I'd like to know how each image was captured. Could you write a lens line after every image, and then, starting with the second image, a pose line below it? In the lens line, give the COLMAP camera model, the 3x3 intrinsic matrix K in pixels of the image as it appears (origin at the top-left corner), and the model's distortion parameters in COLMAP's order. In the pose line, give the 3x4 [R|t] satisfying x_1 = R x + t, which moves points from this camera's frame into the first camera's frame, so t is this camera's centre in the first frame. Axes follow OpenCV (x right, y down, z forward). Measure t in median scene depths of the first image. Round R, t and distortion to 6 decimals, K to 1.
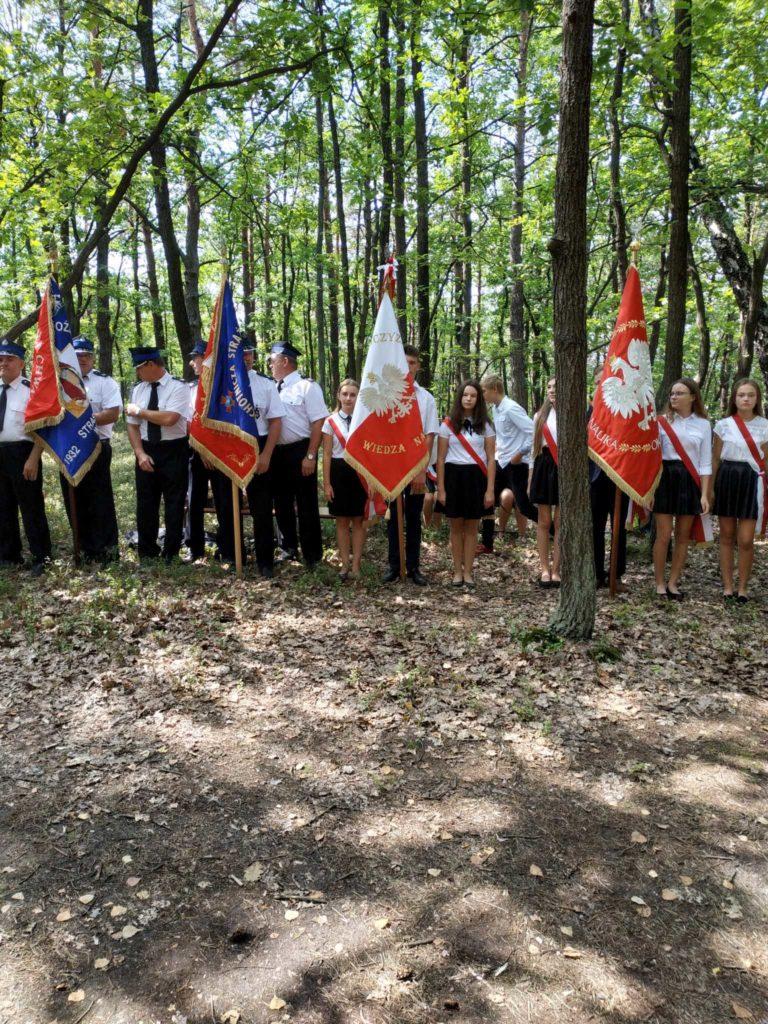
lens RADIAL K [[757.2, 0, 393.5], [0, 757.2, 507.1], [0, 0, 1]] dist [0.026489, -0.047455]
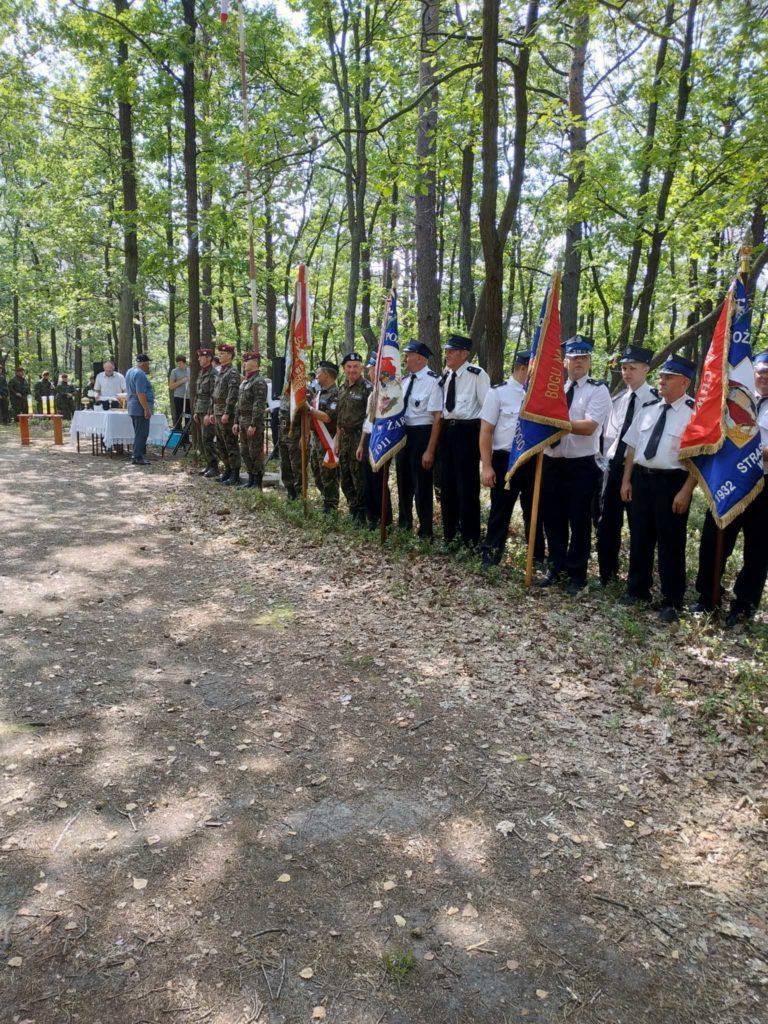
lens RADIAL K [[758.7, 0, 384.0], [0, 758.7, 512.0], [0, 0, 1]] dist [0.006034, -0.000808]
pose [[0.719486, 0.127872, -0.682634, -0.165113], [-0.141561, 0.989271, 0.036108, -0.028526], [0.679927, 0.070655, 0.729868, 0.172547]]
